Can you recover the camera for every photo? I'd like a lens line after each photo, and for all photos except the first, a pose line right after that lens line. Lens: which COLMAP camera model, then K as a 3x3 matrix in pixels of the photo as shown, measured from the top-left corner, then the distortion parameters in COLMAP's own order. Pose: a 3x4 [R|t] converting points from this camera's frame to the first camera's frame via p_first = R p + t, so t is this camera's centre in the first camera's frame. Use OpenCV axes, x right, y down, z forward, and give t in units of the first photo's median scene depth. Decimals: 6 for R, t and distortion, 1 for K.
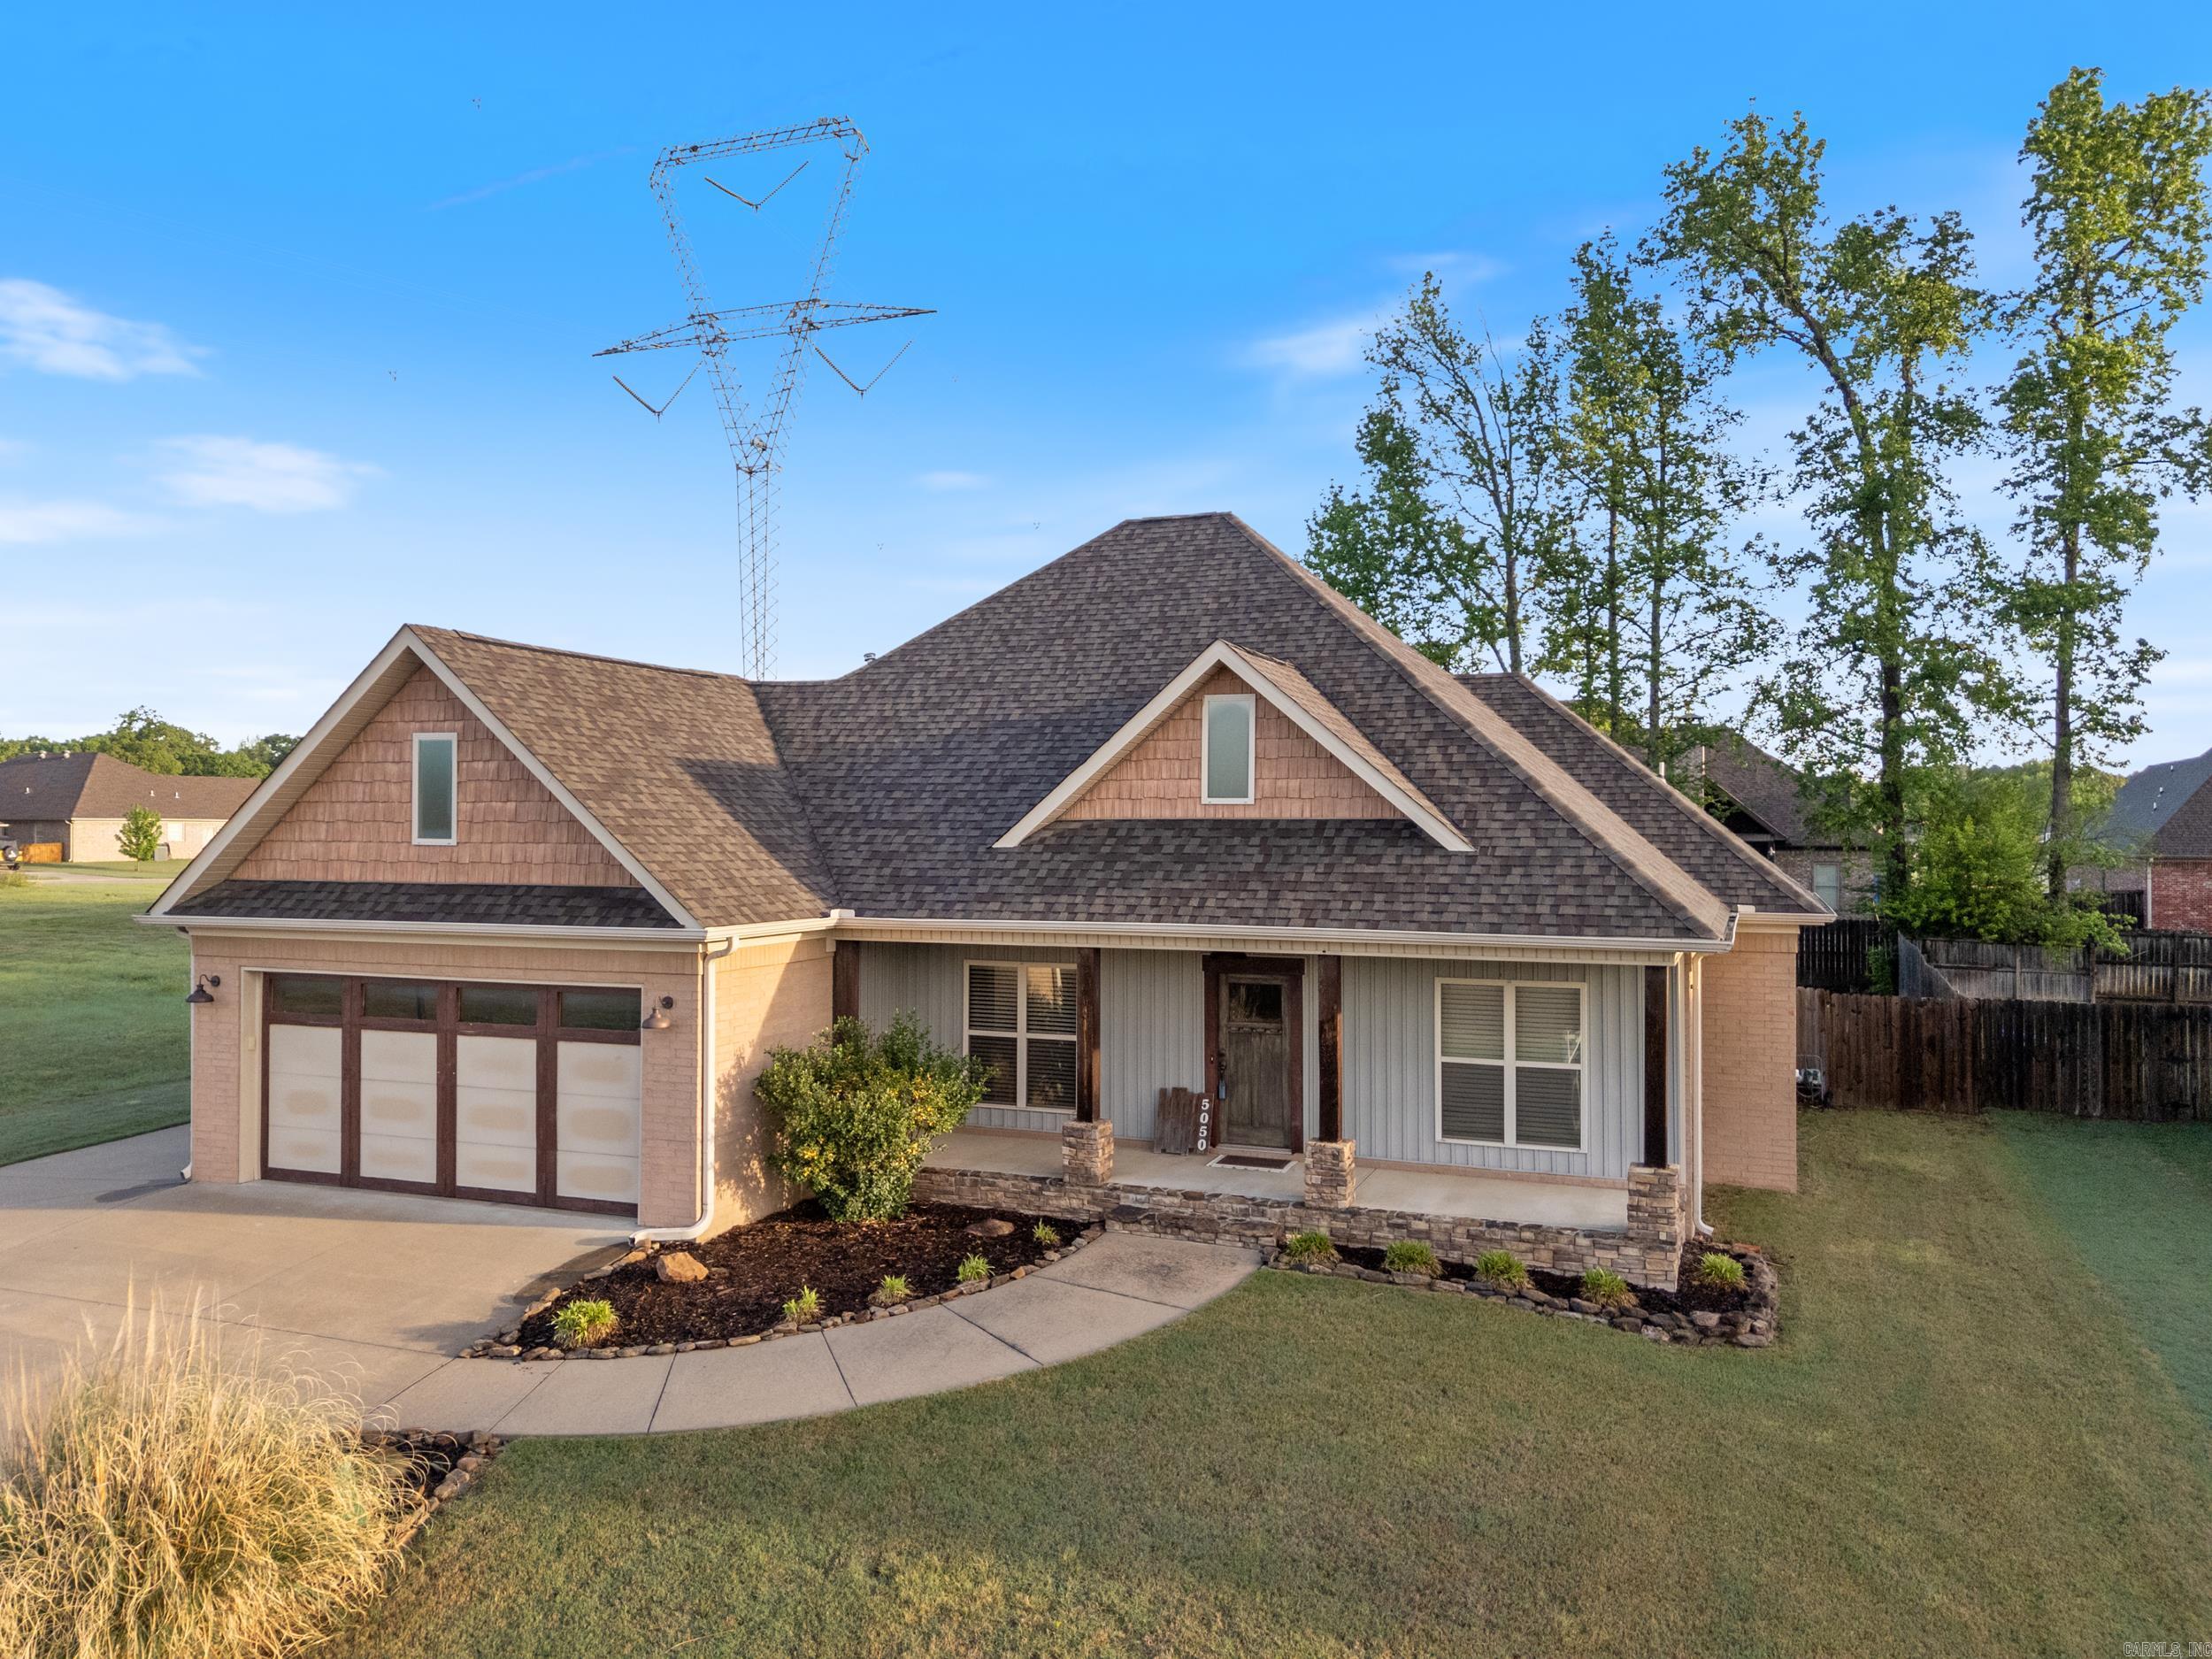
lens RADIAL K [[1594.5, 0, 1106.0], [0, 1594.5, 829.5], [0, 0, 1]] dist [0.079446, -0.078273]
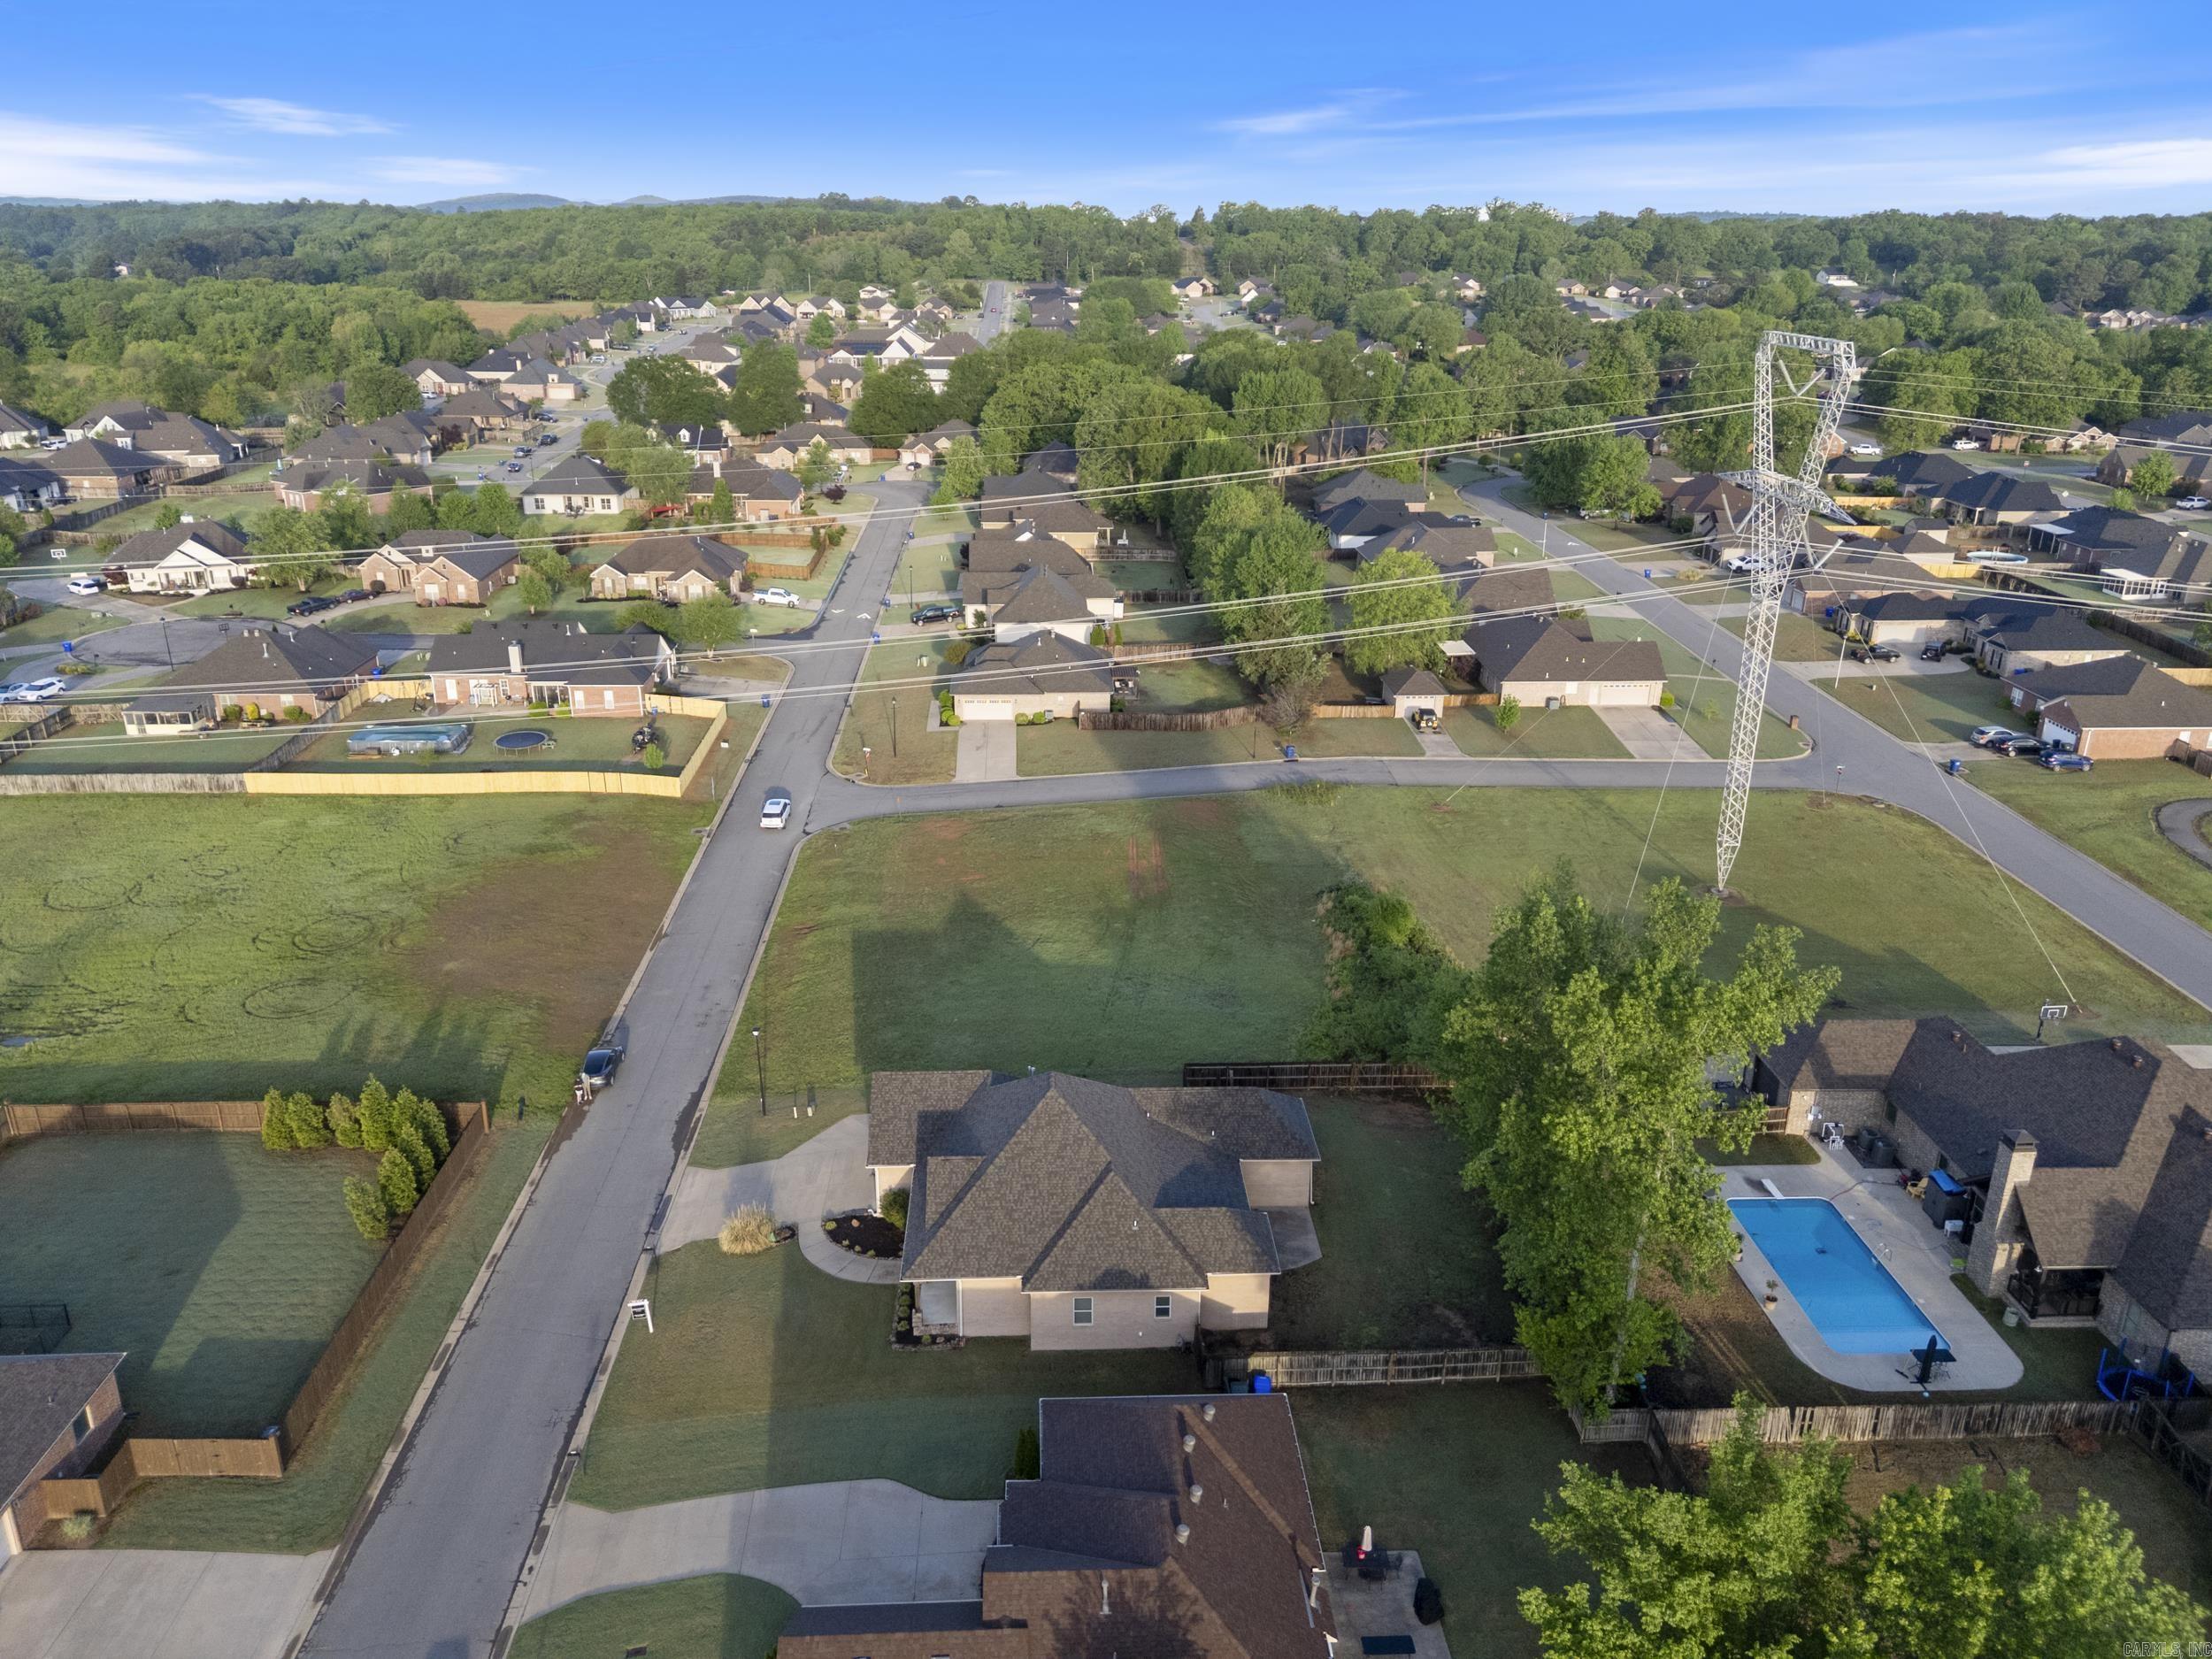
lens RADIAL K [[1594.5, 0, 1106.0], [0, 1594.5, 829.5], [0, 0, 1]] dist [0.079446, -0.078273]
pose [[0.413499, 0.324059, -0.850884, 3.623064], [-0.007151, 0.935647, 0.352866, -2.453118], [0.910476, -0.139825, 0.389206, -0.128102]]
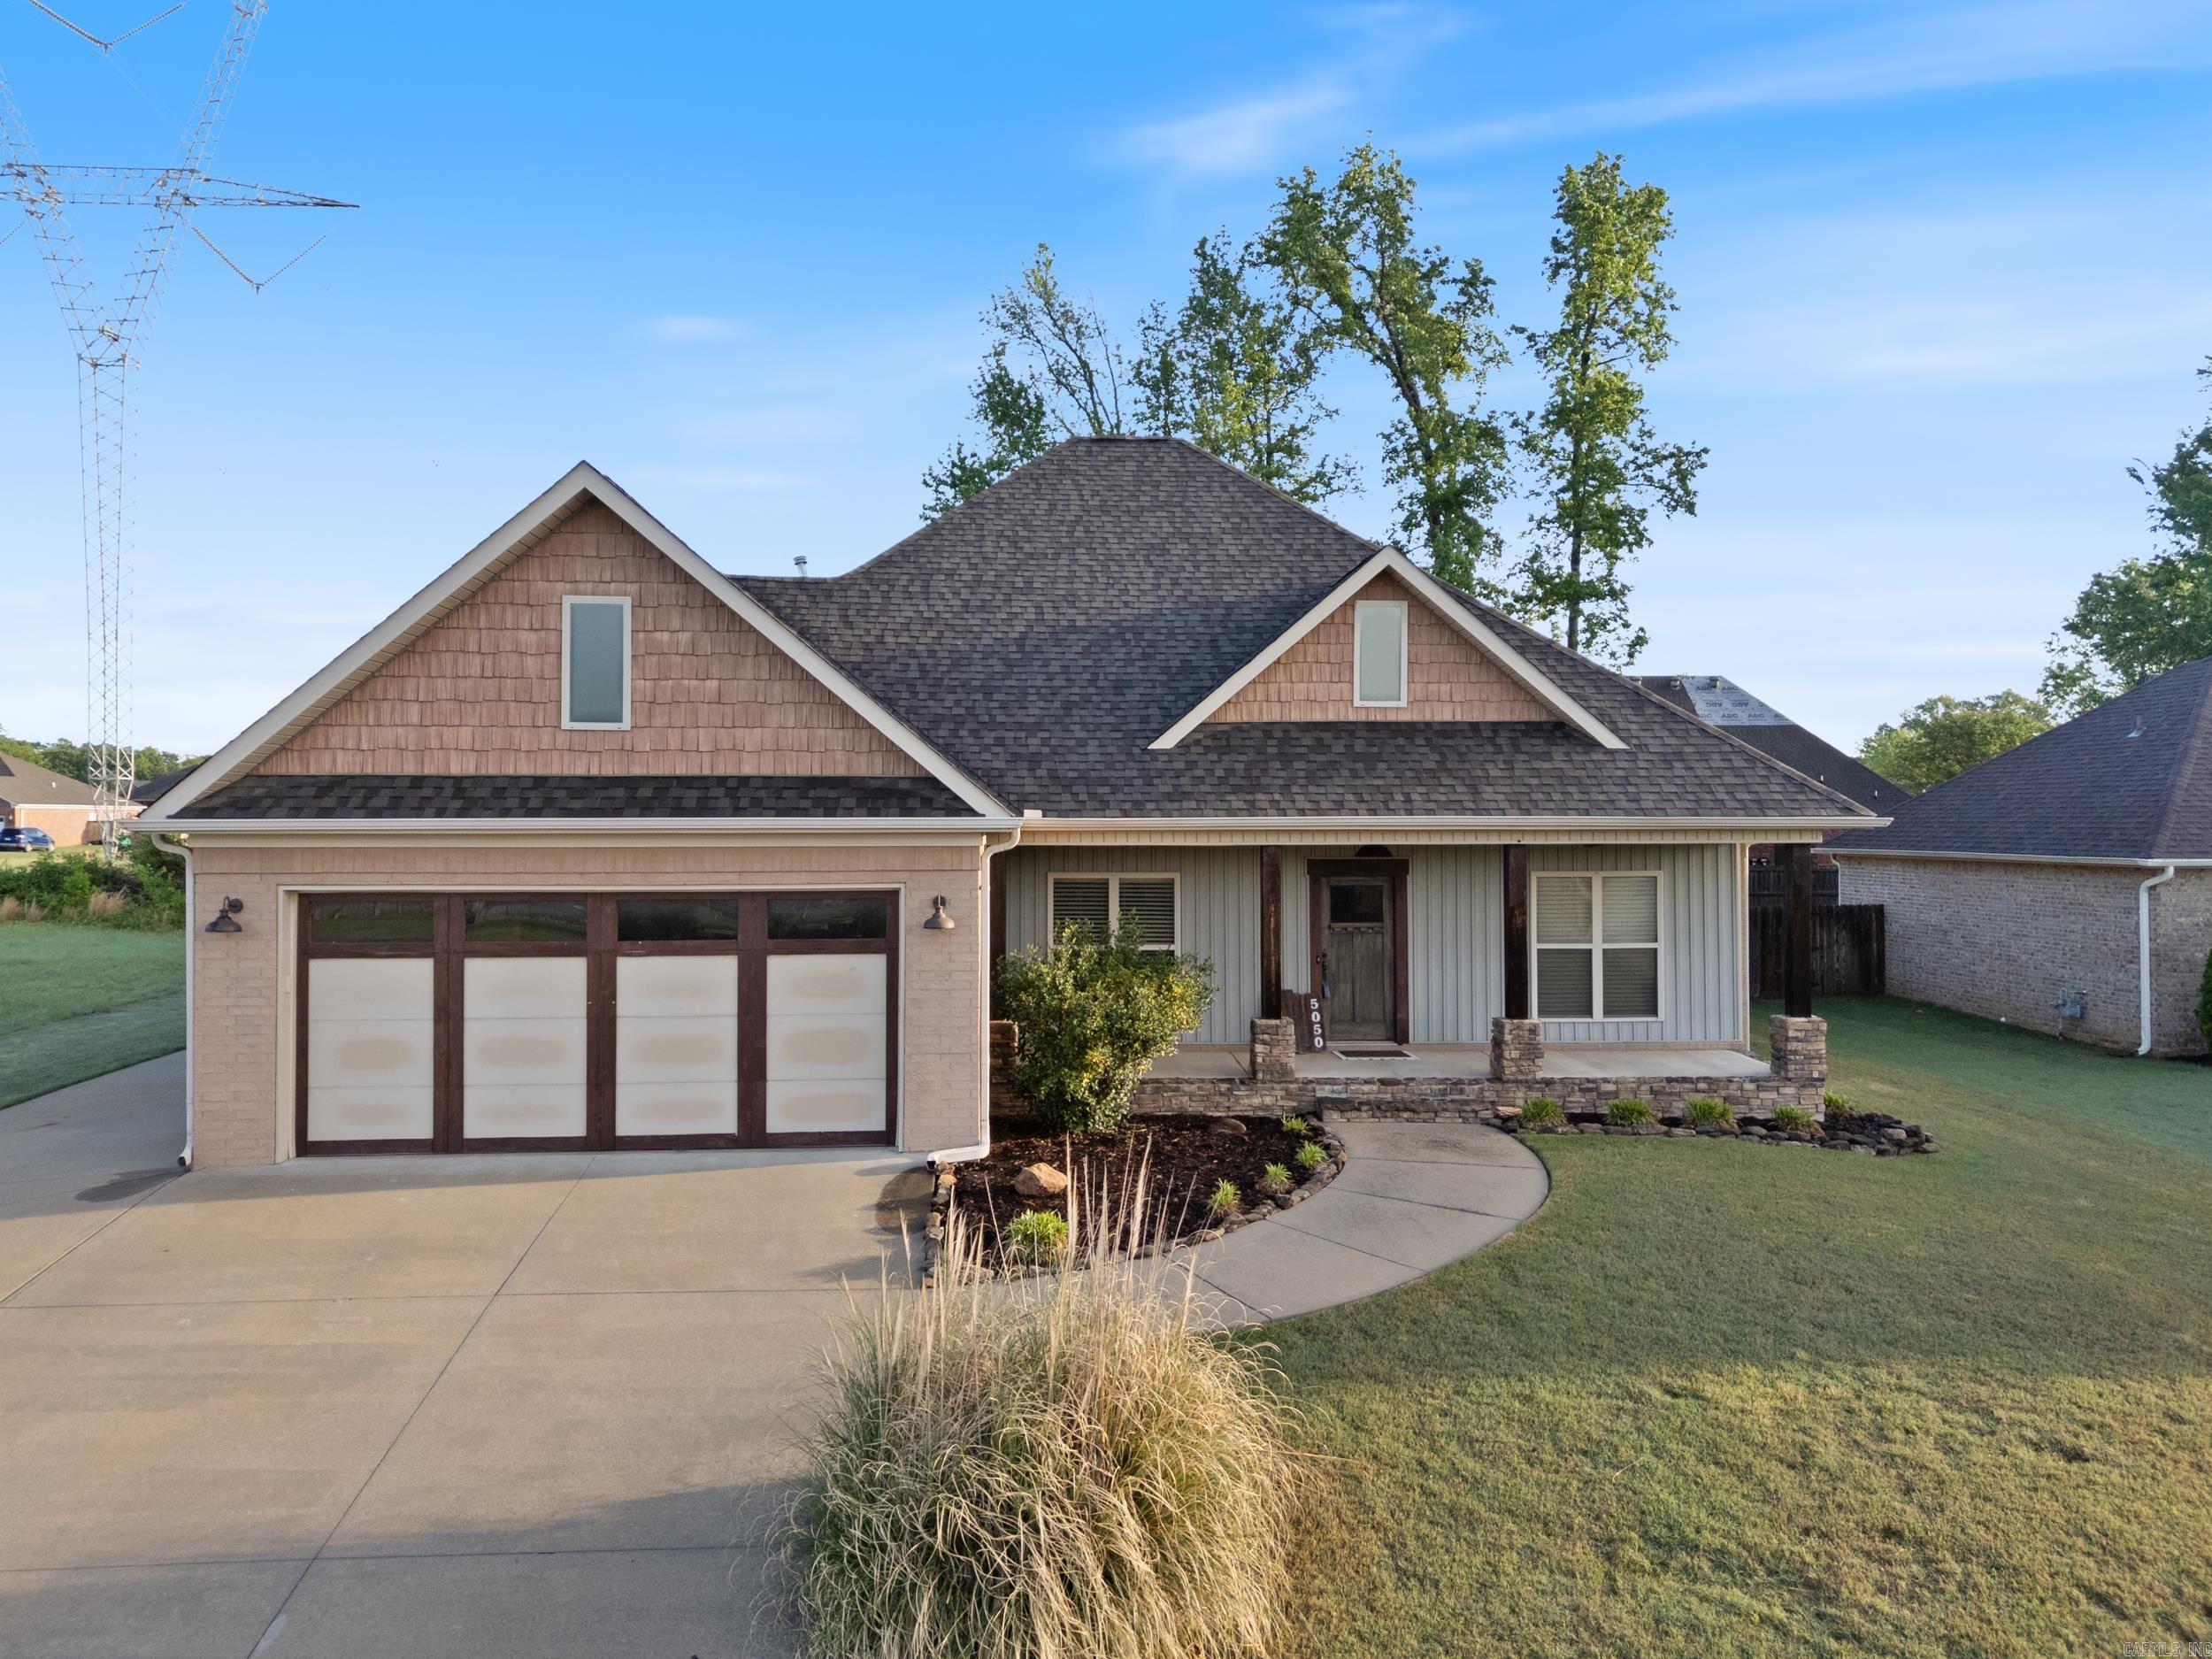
lens RADIAL K [[1594.5, 0, 1106.0], [0, 1594.5, 829.5], [0, 0, 1]] dist [0.079446, -0.078273]
pose [[0.908749, -0.005716, 0.417305, -0.520351], [0.002954, 0.999969, 0.007264, 0.055621], [-0.417333, -0.005369, 0.908738, 0.131849]]
